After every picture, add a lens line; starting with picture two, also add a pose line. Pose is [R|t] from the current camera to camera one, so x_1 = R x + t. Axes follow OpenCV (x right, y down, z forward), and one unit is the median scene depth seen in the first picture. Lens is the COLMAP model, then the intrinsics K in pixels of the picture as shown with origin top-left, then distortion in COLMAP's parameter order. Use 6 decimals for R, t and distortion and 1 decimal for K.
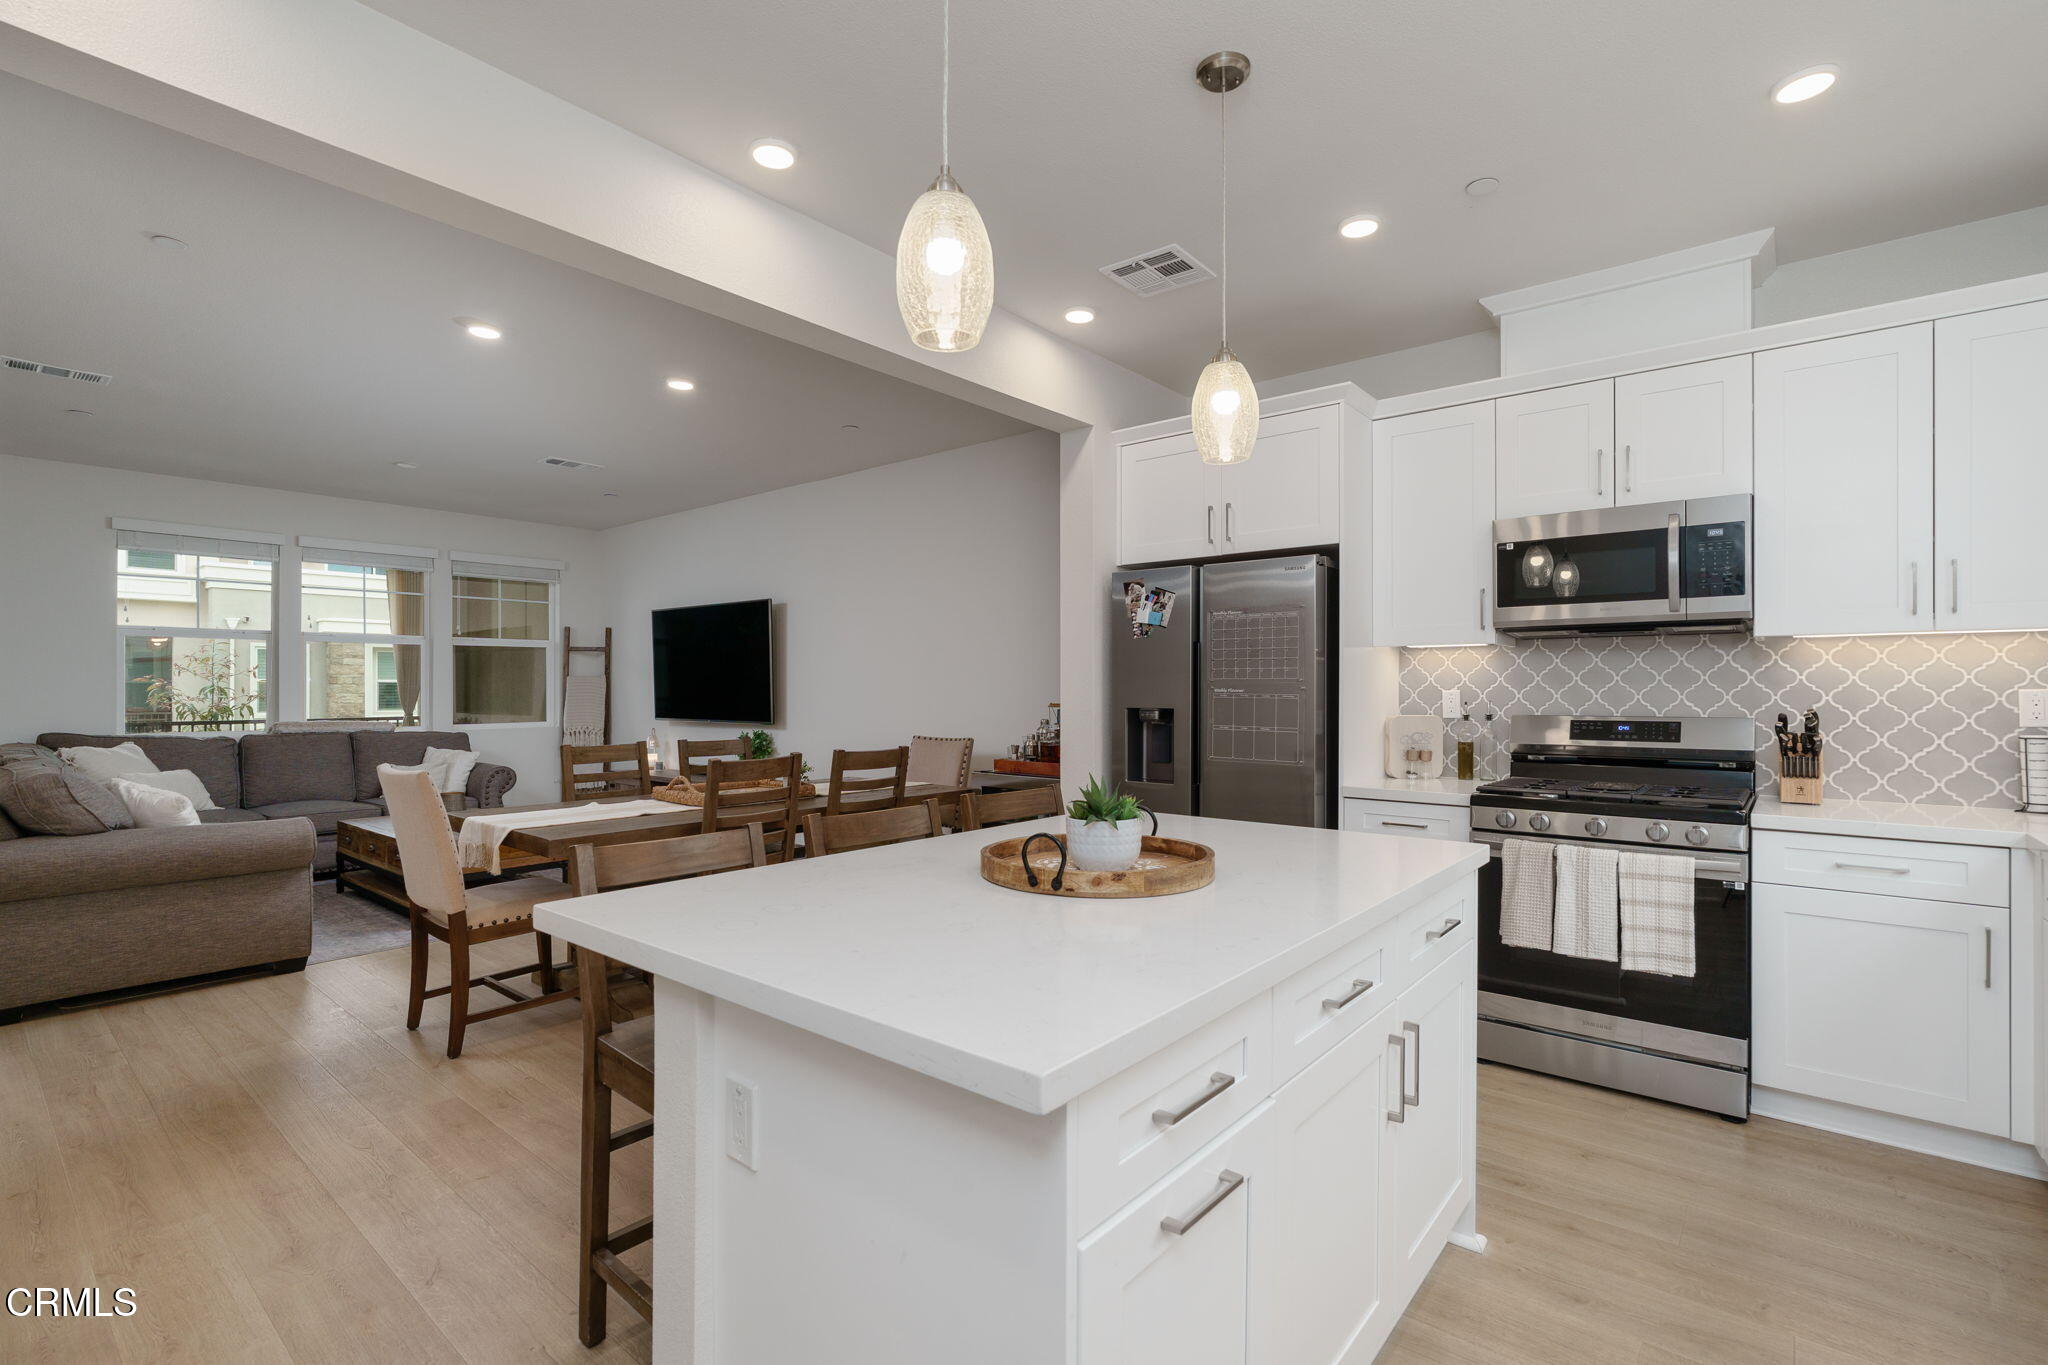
lens RADIAL K [[935.2, 0, 1023.4], [0, 935.2, 688.7], [0, 0, 1]] dist [-0.013184, 0.001455]
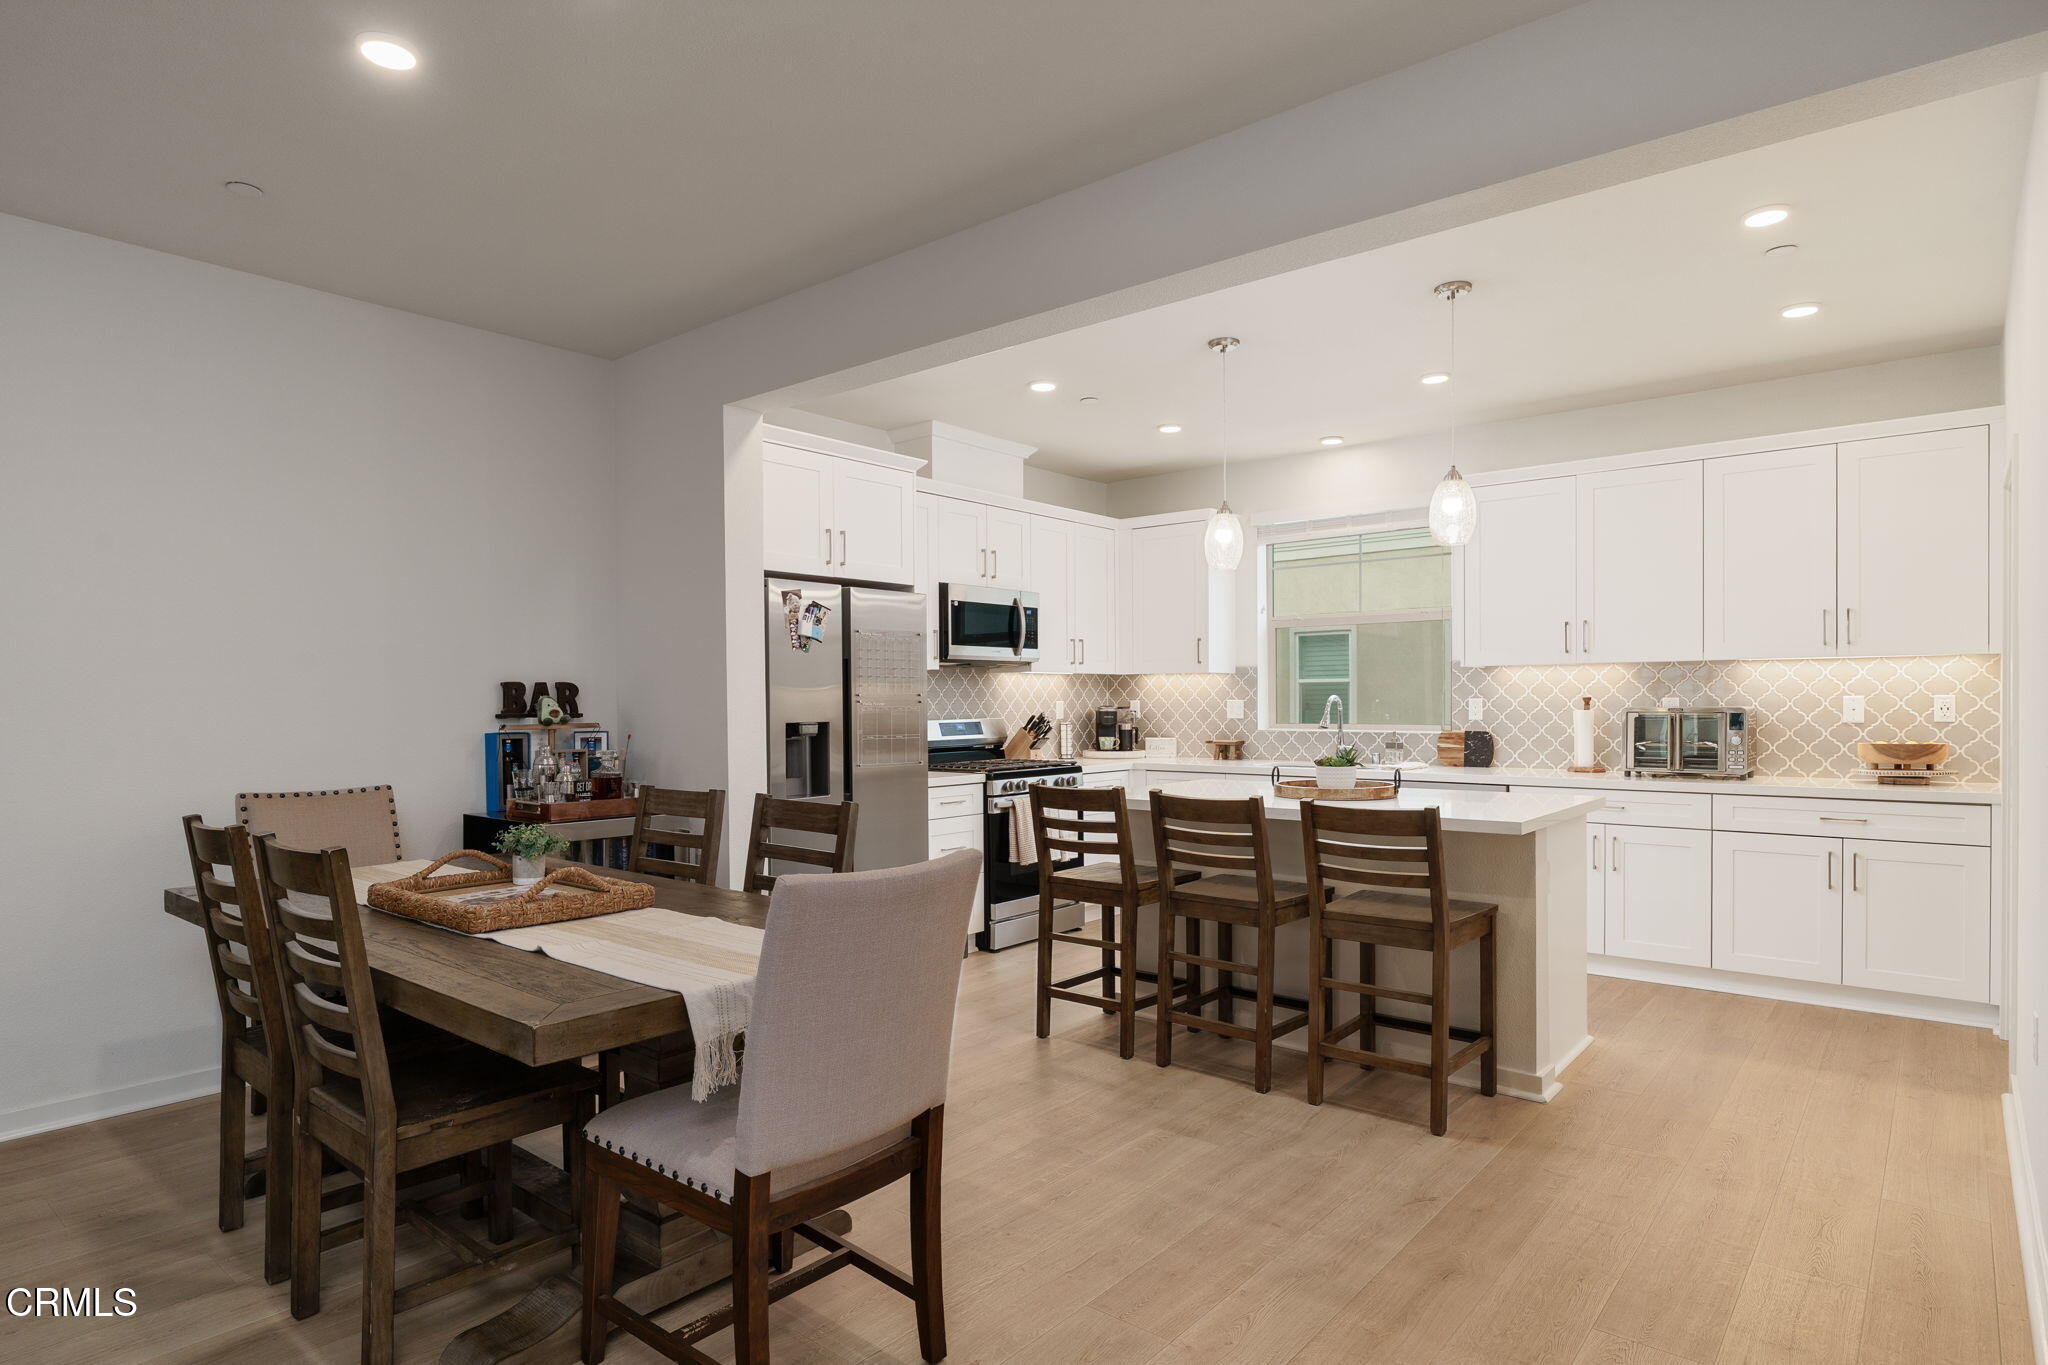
lens RADIAL K [[1116.8, 0, 1028.4], [0, 1116.8, 717.5], [0, 0, 1]] dist [-0.002473, -0.000240]
pose [[-0.004045, -0.016123, 0.999862, -1.417177], [0.004814, 0.999858, 0.016142, -0.003098], [-0.999980, 0.004879, -0.003967, 1.043402]]
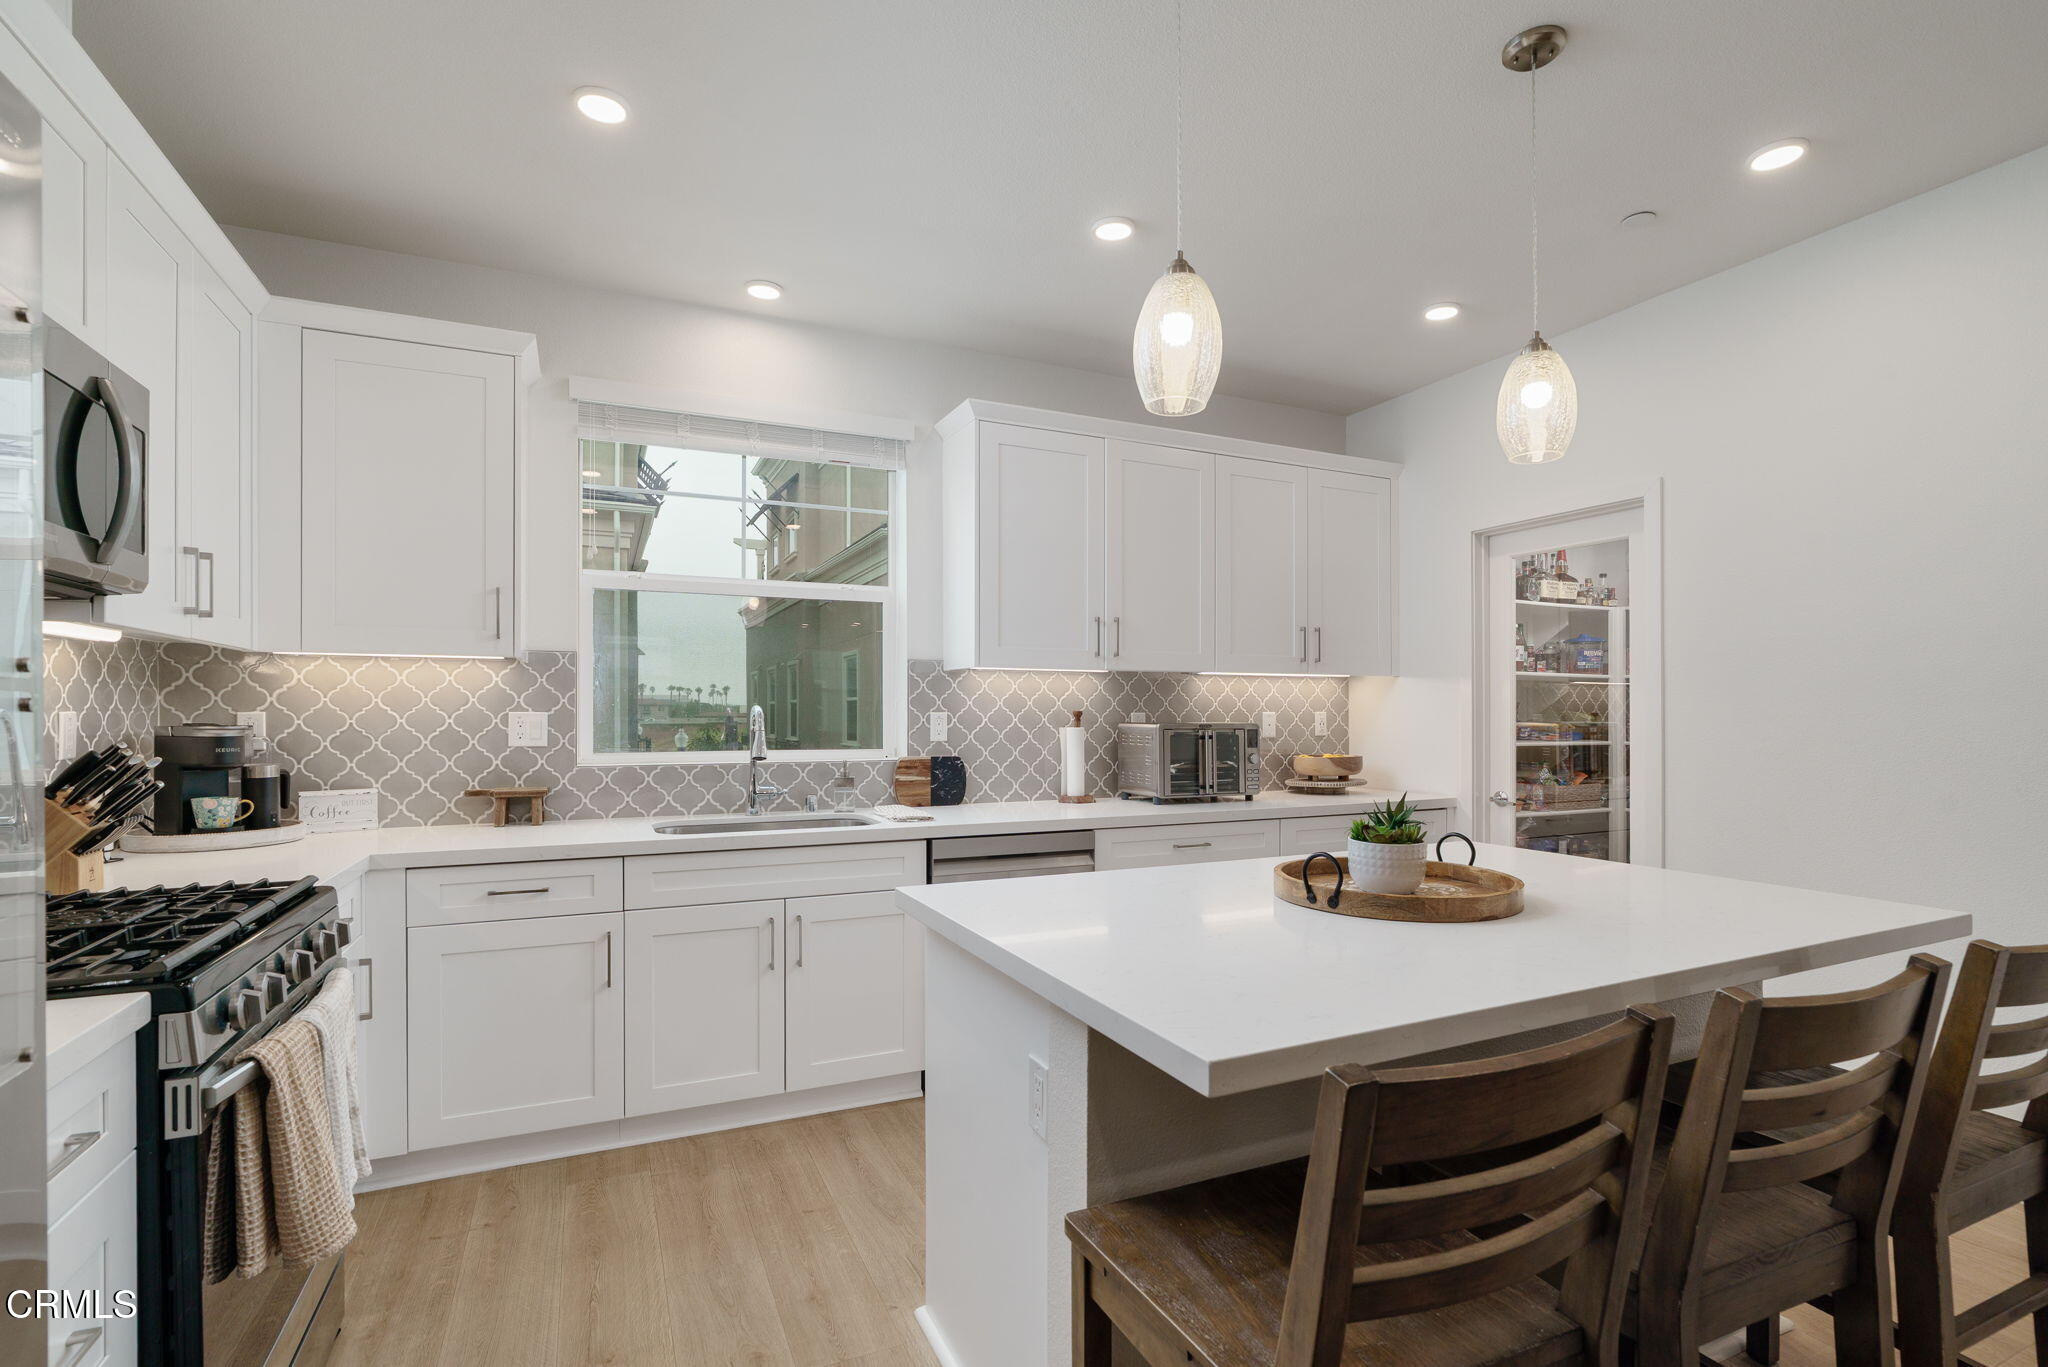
lens RADIAL K [[939.0, 0, 1019.2], [0, 939.0, 700.0], [0, 0, 1]] dist [-0.012128, 0.000161]
pose [[-0.898062, 0.006549, 0.439820, -0.001980], [-0.000956, 0.999858, -0.016841, 0.004094], [-0.439868, -0.015545, -0.897928, 1.310848]]
